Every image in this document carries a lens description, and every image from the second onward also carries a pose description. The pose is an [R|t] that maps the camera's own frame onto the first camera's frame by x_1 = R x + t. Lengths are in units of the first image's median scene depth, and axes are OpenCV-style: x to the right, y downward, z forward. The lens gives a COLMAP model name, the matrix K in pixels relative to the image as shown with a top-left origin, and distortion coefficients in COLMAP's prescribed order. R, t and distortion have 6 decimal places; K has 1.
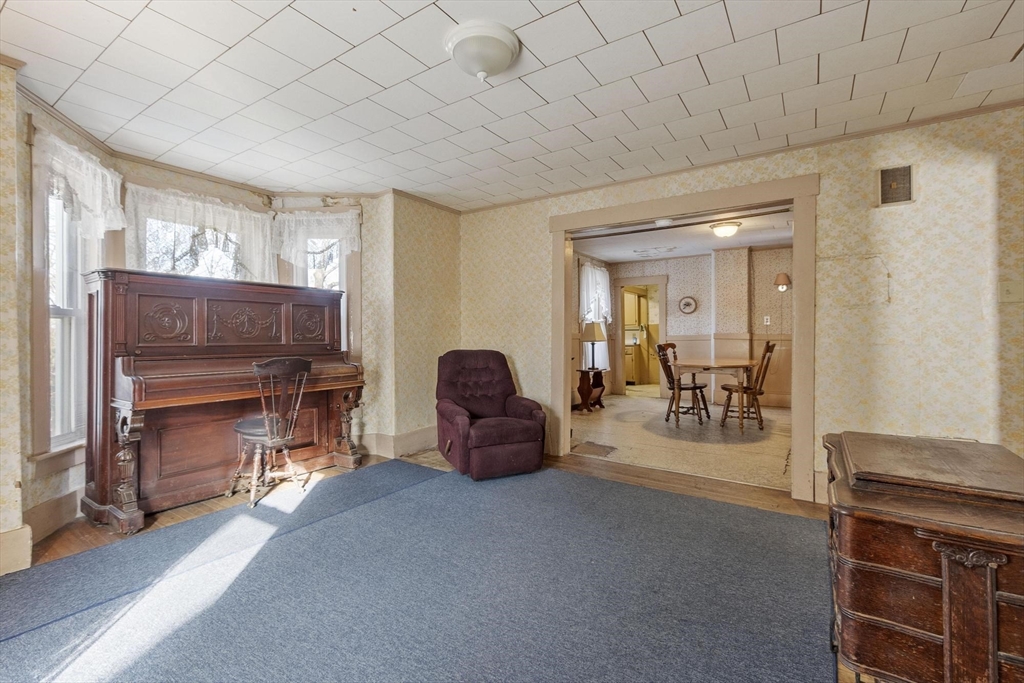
lens RADIAL K [[453.9, 0, 502.1], [0, 453.9, 333.4], [0, 0, 1]] dist [-0.000294, -0.000039]
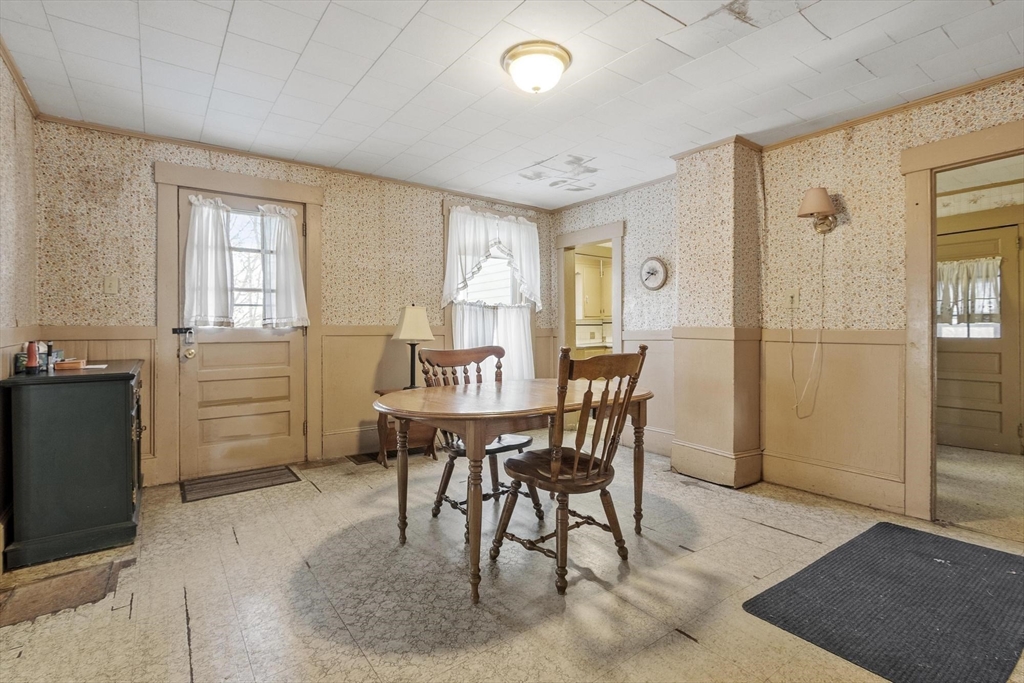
lens RADIAL K [[490.9, 0, 513.3], [0, 490.9, 331.5], [0, 0, 1]] dist [0.001203, 0.000236]
pose [[0.944803, 0.002566, -0.327629, 0.444987], [-0.001244, 0.999990, 0.004244, 0.002745], [0.327637, -0.003602, 0.944797, 0.408883]]
